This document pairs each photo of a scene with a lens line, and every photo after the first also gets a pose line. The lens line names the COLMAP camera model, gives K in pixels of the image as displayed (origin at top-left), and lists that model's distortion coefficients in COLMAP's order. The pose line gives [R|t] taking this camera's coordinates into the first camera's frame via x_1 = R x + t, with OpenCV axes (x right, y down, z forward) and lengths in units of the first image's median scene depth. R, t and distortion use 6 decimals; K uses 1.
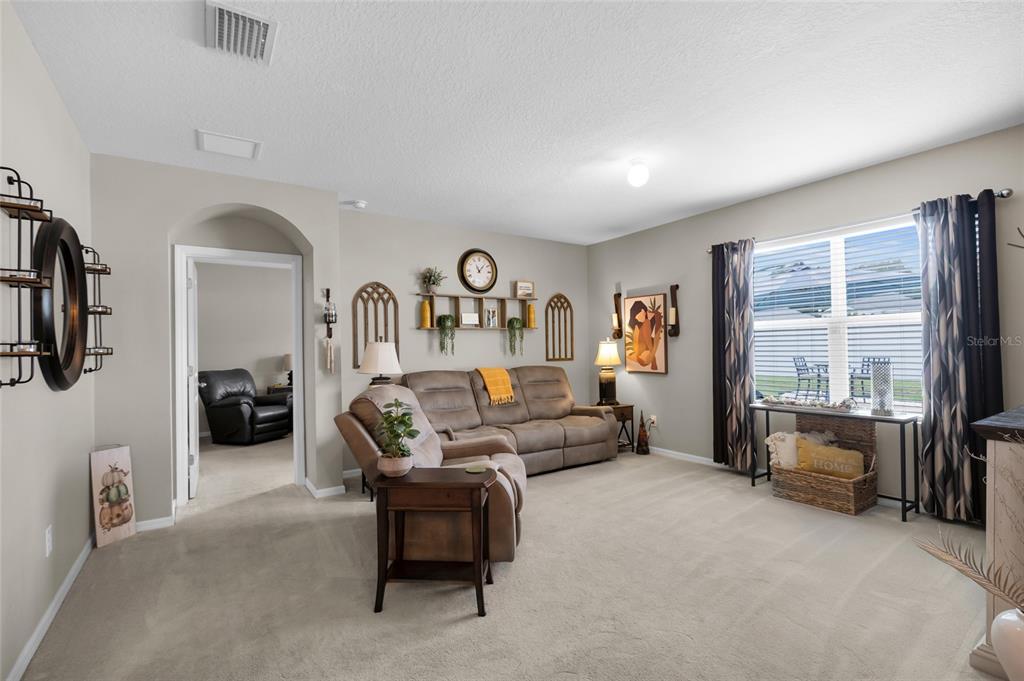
lens RADIAL K [[468.1, 0, 513.5], [0, 468.1, 345.4], [0, 0, 1]] dist [0.009355, -0.000395]
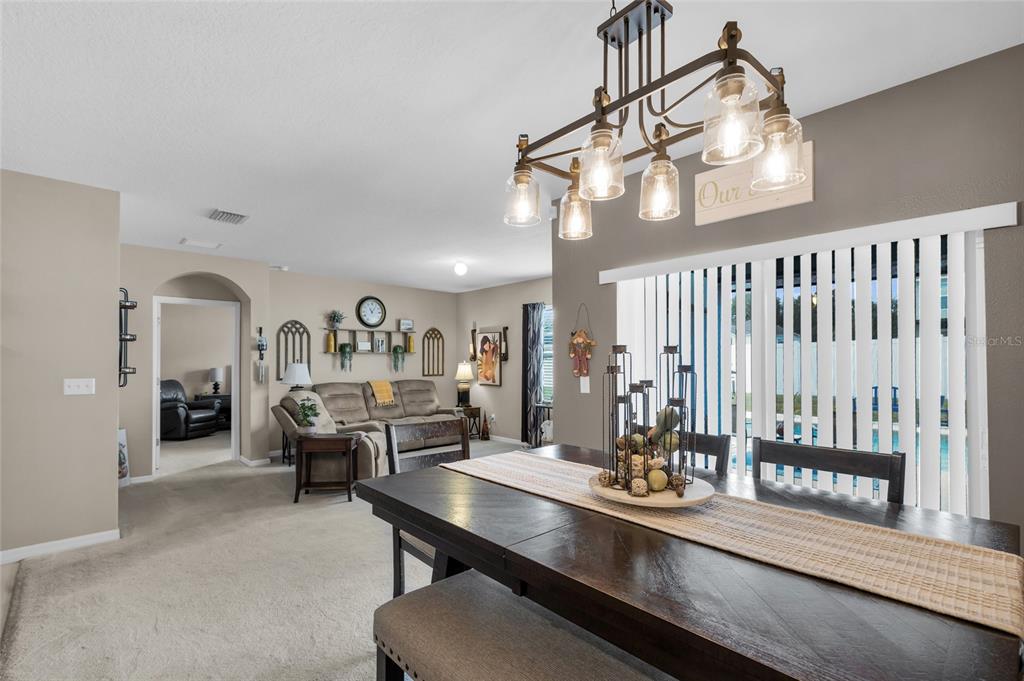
lens RADIAL K [[468.1, 0, 515.3], [0, 468.1, 356.7], [0, 0, 1]] dist [0.009355, -0.000395]
pose [[0.985618, 0.016927, 0.168142, 0.125663], [-0.016234, 0.999853, -0.005495, -0.025428], [-0.168210, 0.002686, 0.985748, -0.497509]]
